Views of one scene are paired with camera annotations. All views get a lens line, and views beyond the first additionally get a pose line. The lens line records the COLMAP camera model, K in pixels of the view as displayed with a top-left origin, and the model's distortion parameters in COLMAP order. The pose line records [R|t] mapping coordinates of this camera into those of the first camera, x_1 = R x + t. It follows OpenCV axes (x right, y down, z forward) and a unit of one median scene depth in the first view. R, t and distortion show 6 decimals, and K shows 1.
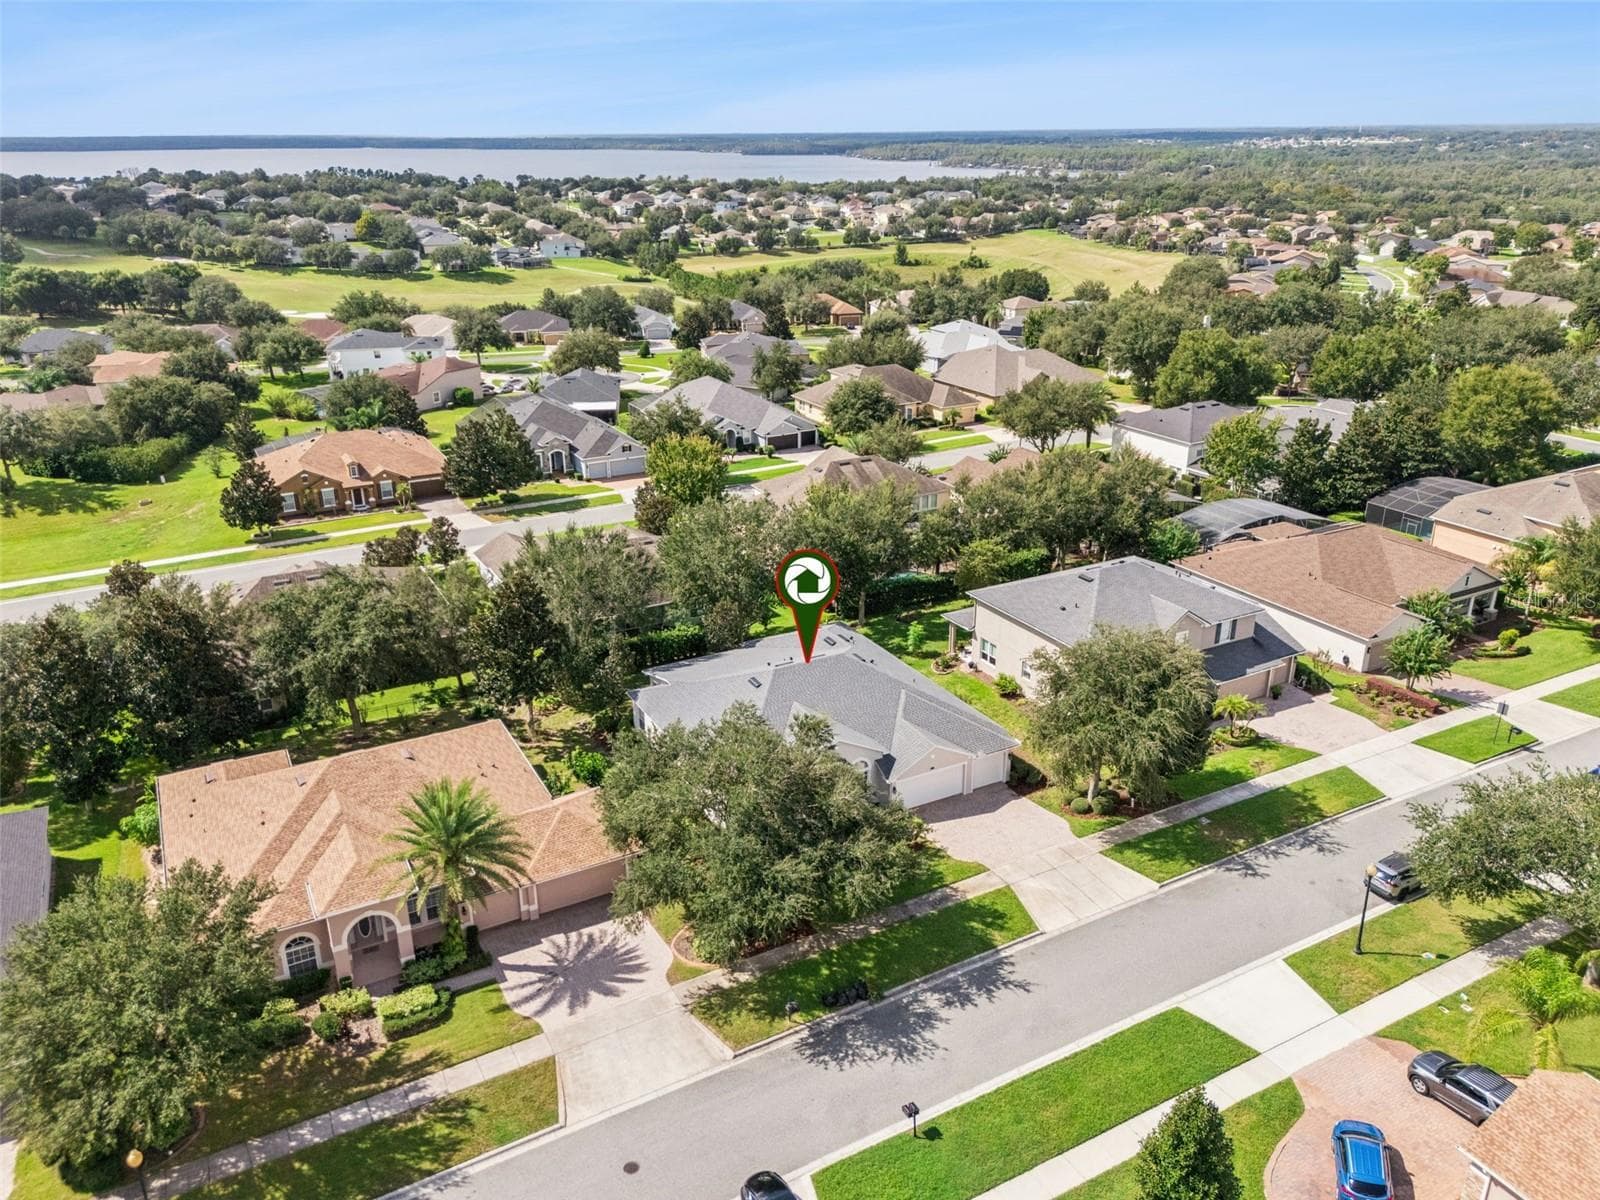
lens RADIAL K [[1193.3, 0, 803.1], [0, 1193.3, 605.8], [0, 0, 1]] dist [0.076203, -0.088835]
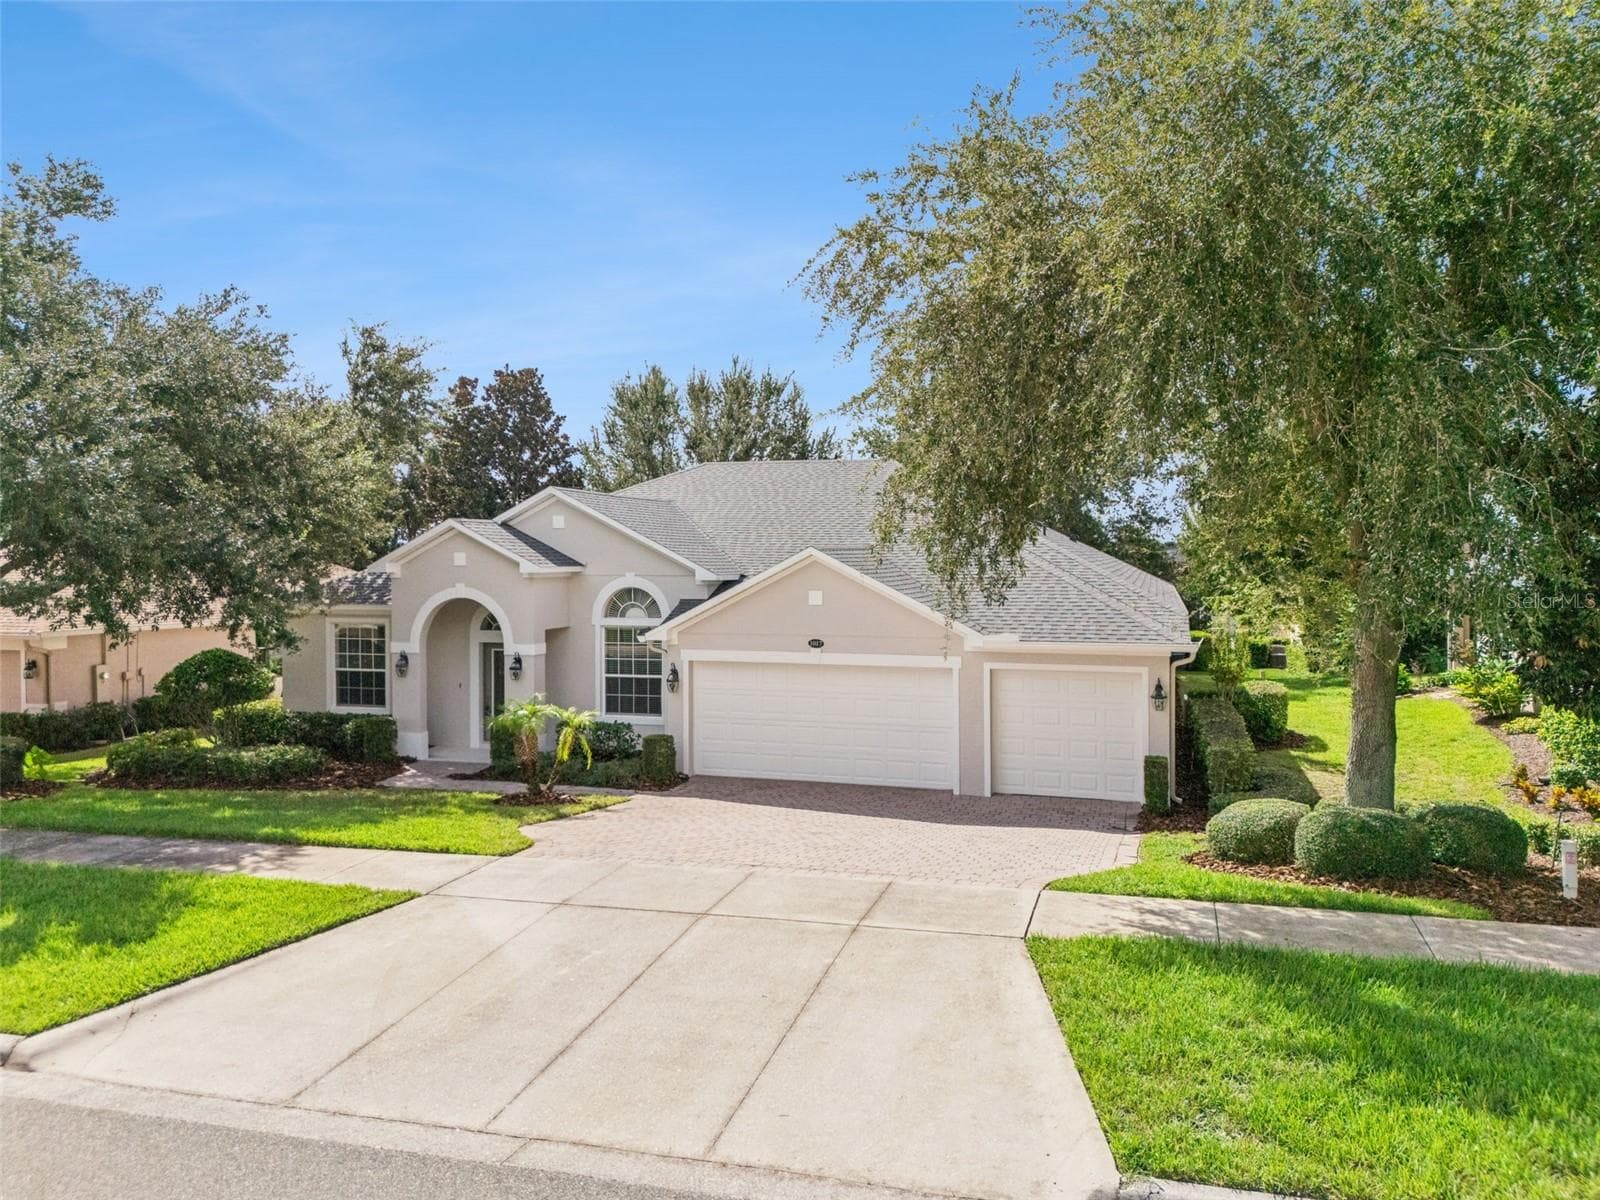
lens RADIAL K [[1174.9, 0, 800.0], [0, 1174.9, 600.0], [0, 0, 1]] dist [0.076347, -0.075132]
pose [[0.704099, 0.030865, -0.709431, 0.152650], [-0.265058, 0.938271, -0.222244, 0.094508], [0.658779, 0.344522, 0.668816, 0.393180]]
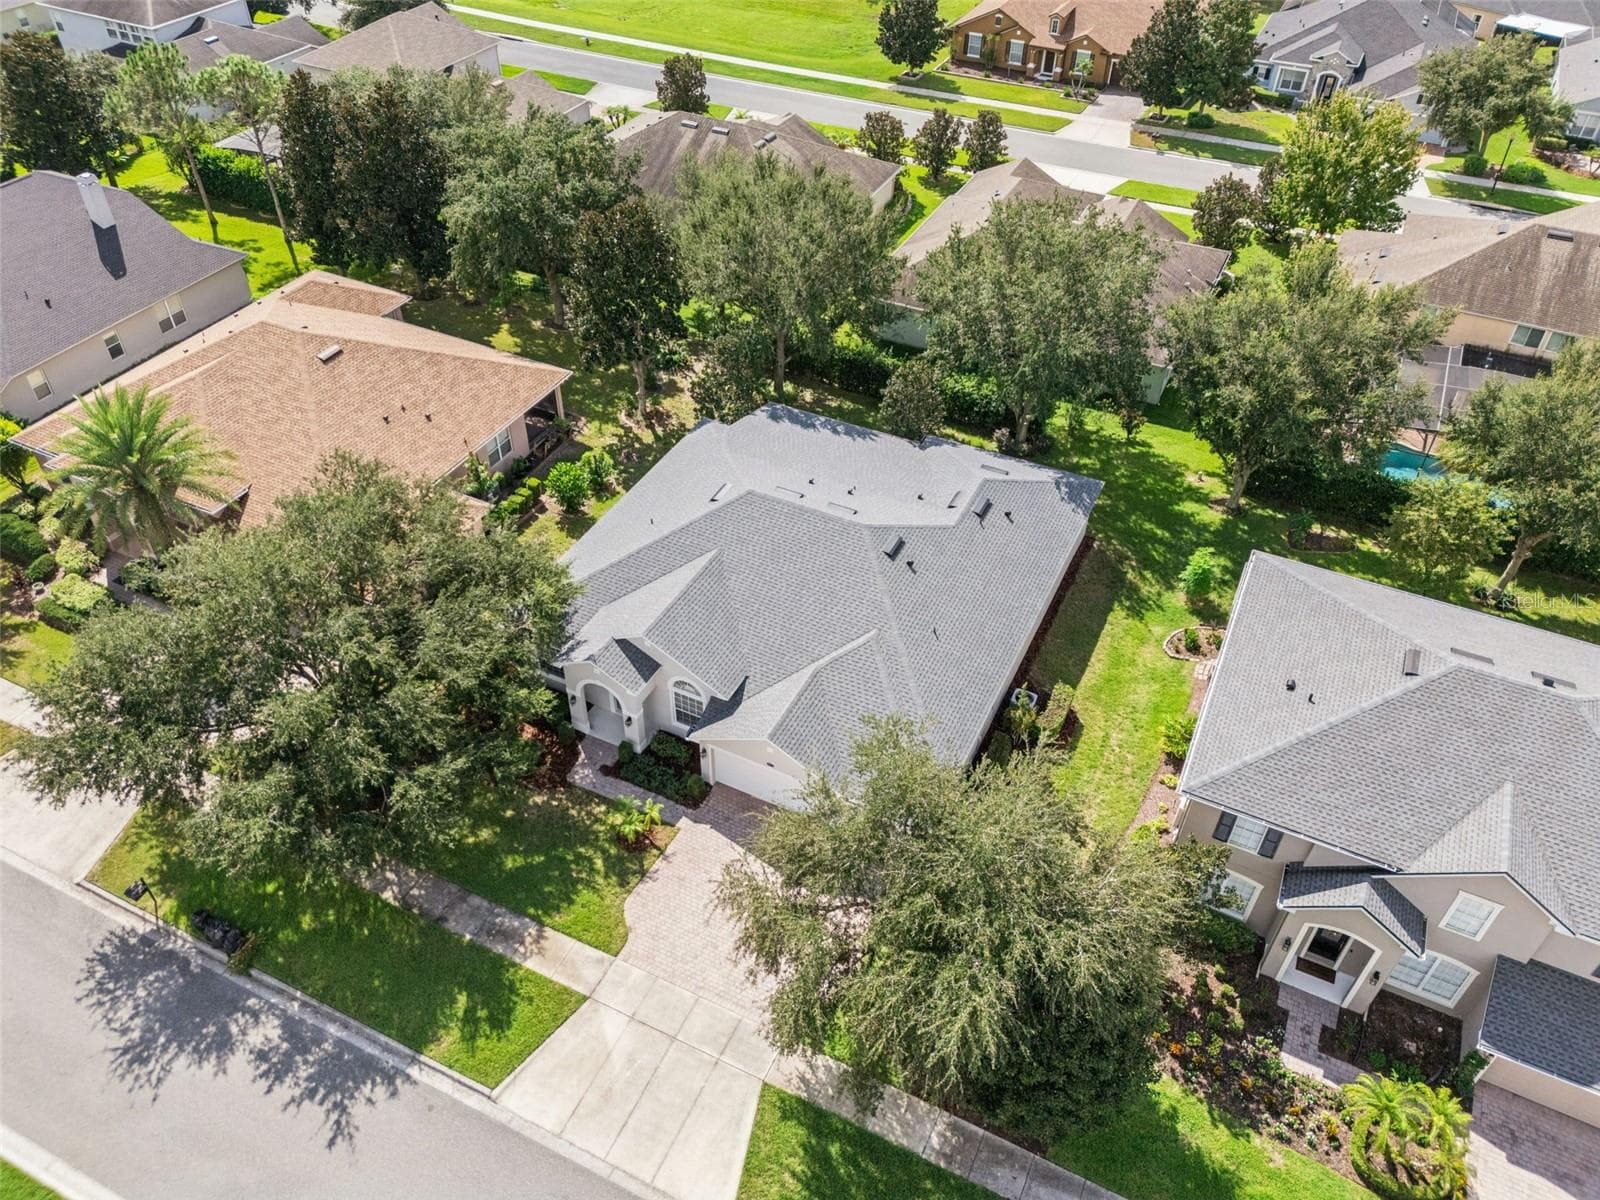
lens RADIAL K [[1174.9, 0, 800.0], [0, 1174.9, 600.0], [0, 0, 1]] dist [0.076347, -0.075132]
pose [[0.578500, 0.553080, -0.599533, 0.206661], [-0.319634, 0.829936, 0.457210, -0.099583], [0.750448, -0.072865, 0.656901, 0.311789]]
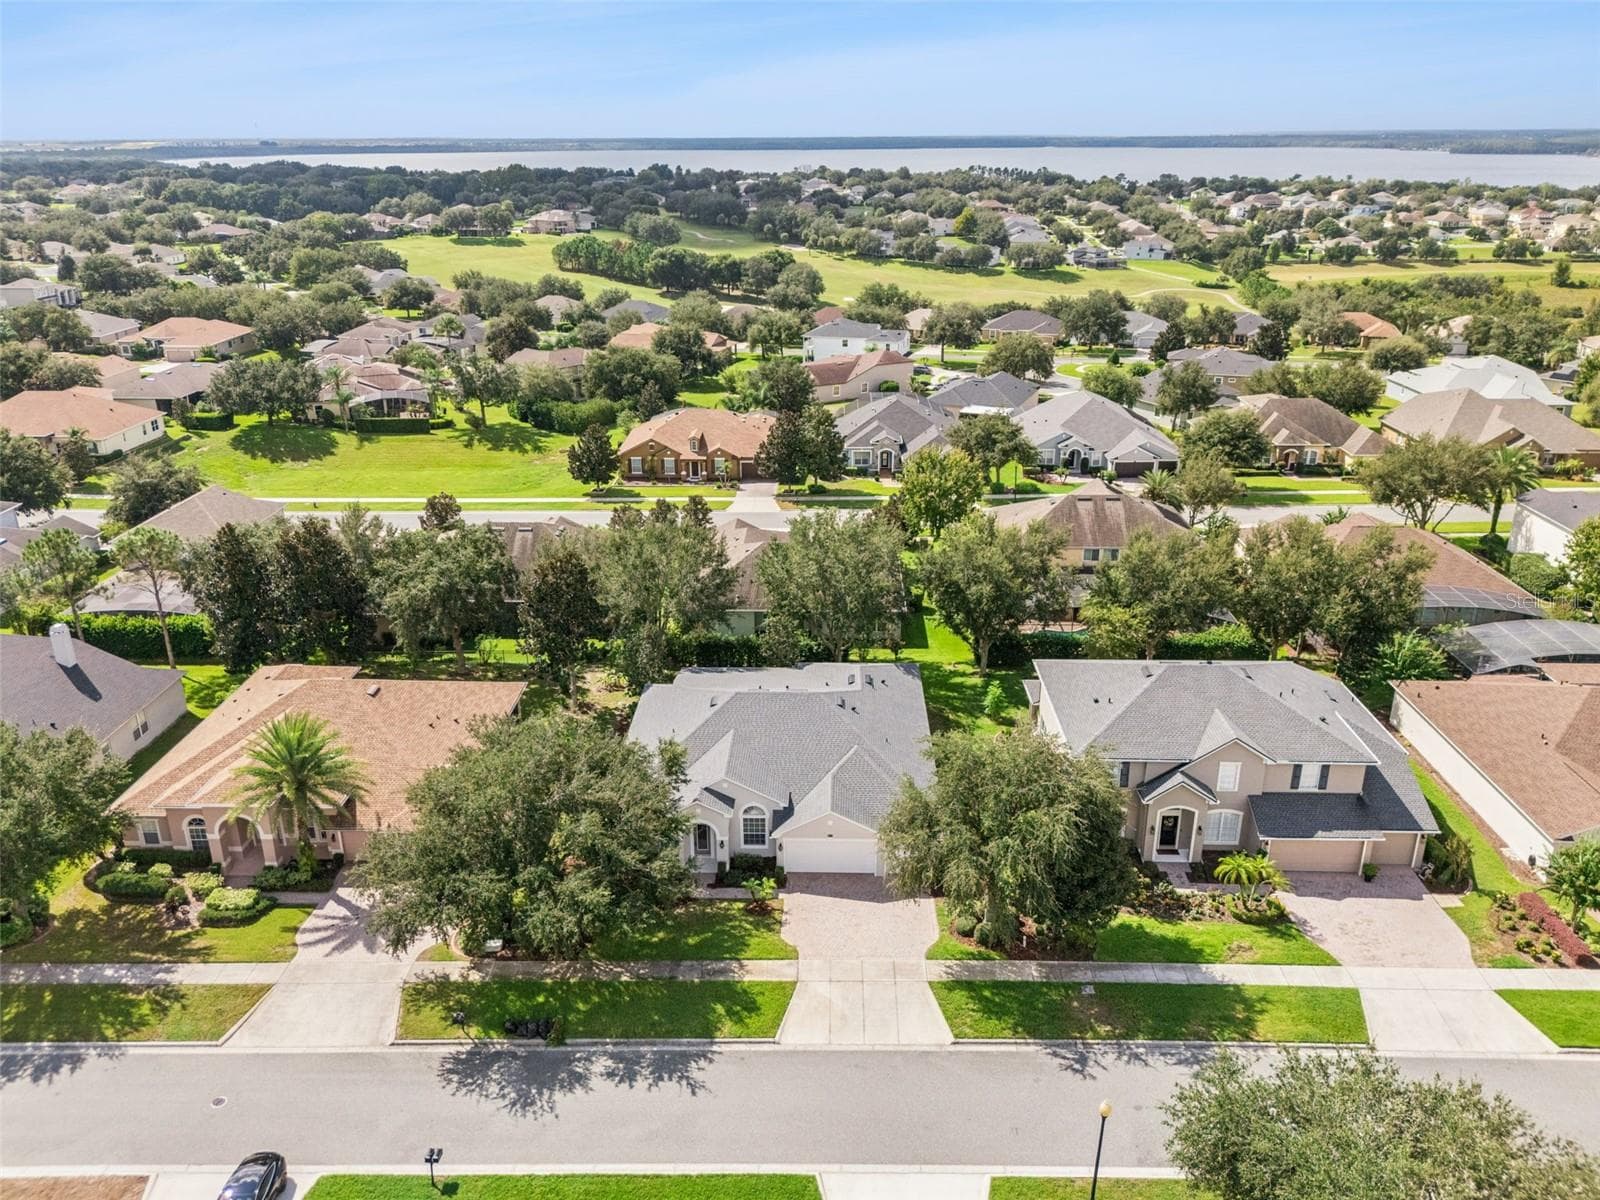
lens RADIAL K [[1193.3, 0, 803.1], [0, 1193.3, 605.8], [0, 0, 1]] dist [0.076203, -0.088835]
pose [[0.865526, 0.185109, -0.465403, 0.235962], [-0.184575, 0.981685, 0.047195, -0.036415], [0.465615, 0.045054, 0.883840, 0.089005]]
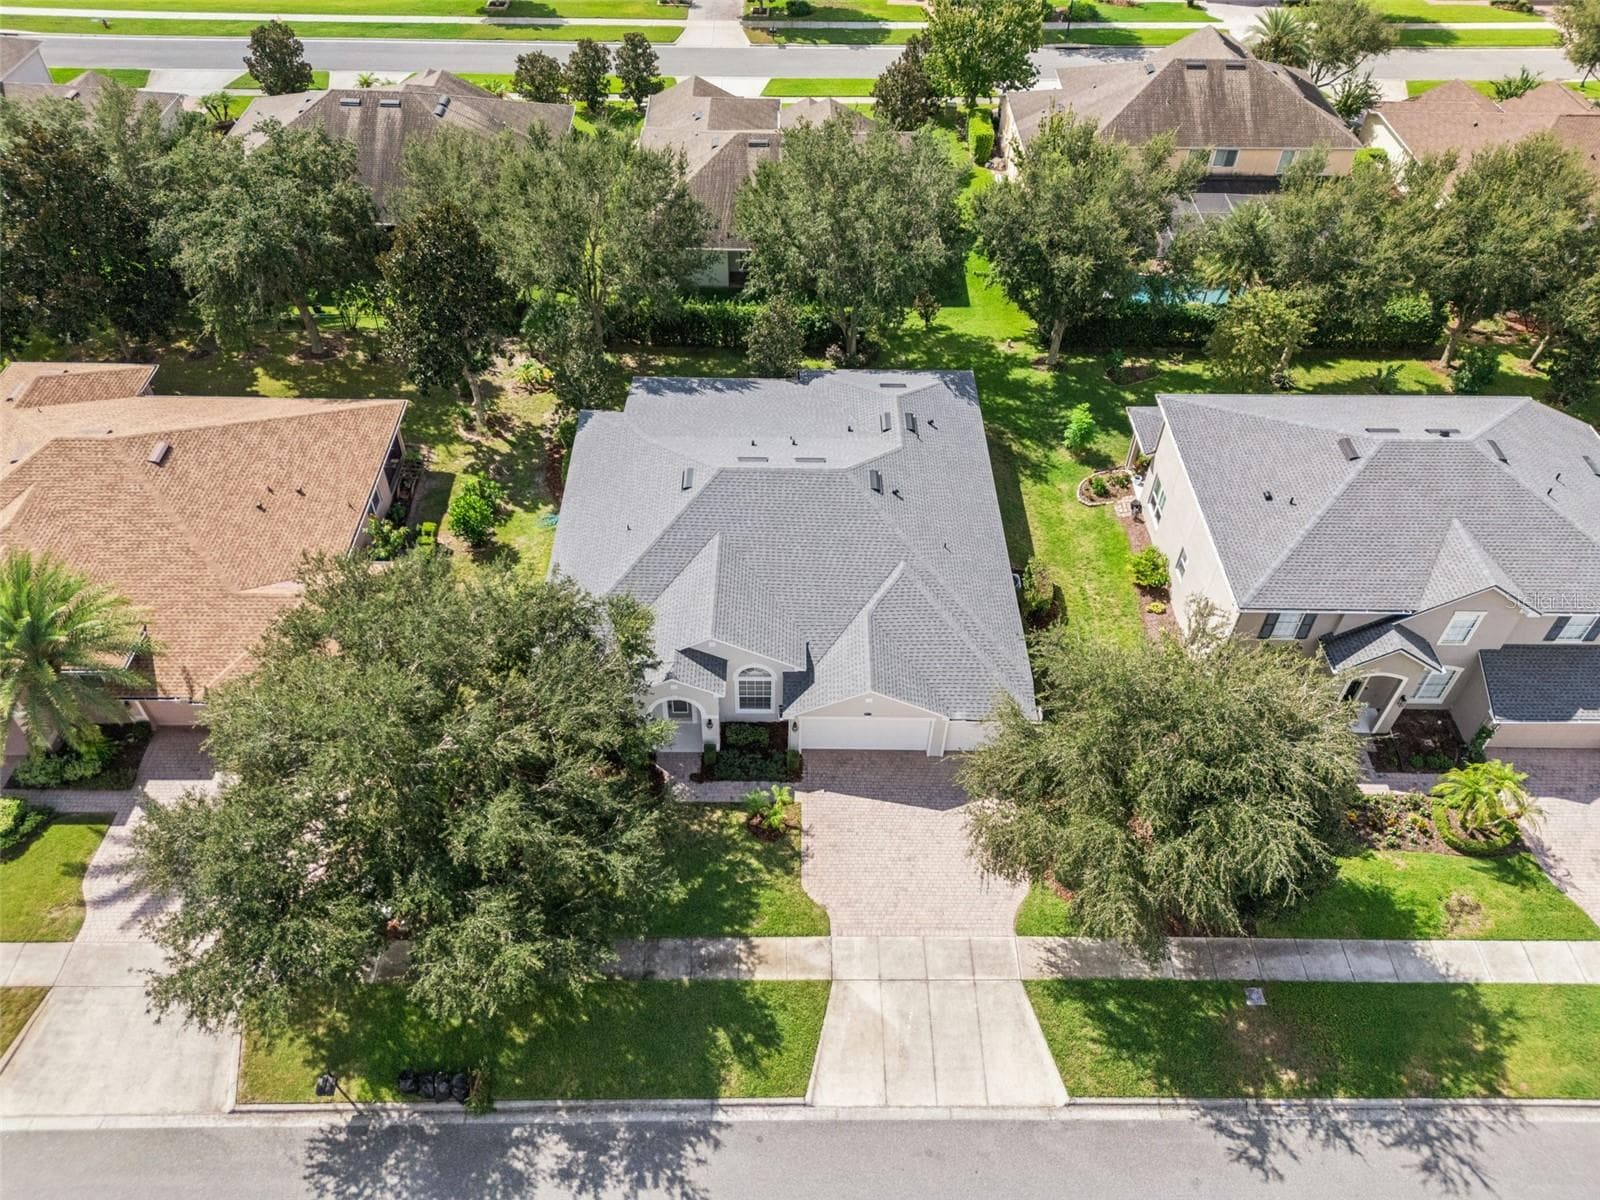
lens RADIAL K [[1174.9, 0, 800.0], [0, 1174.9, 600.0], [0, 0, 1]] dist [0.076347, -0.075132]
pose [[0.881439, 0.353197, -0.313556, 0.121355], [-0.198695, 0.879595, 0.432242, -0.084701], [0.428469, -0.318692, 0.845488, 0.240030]]
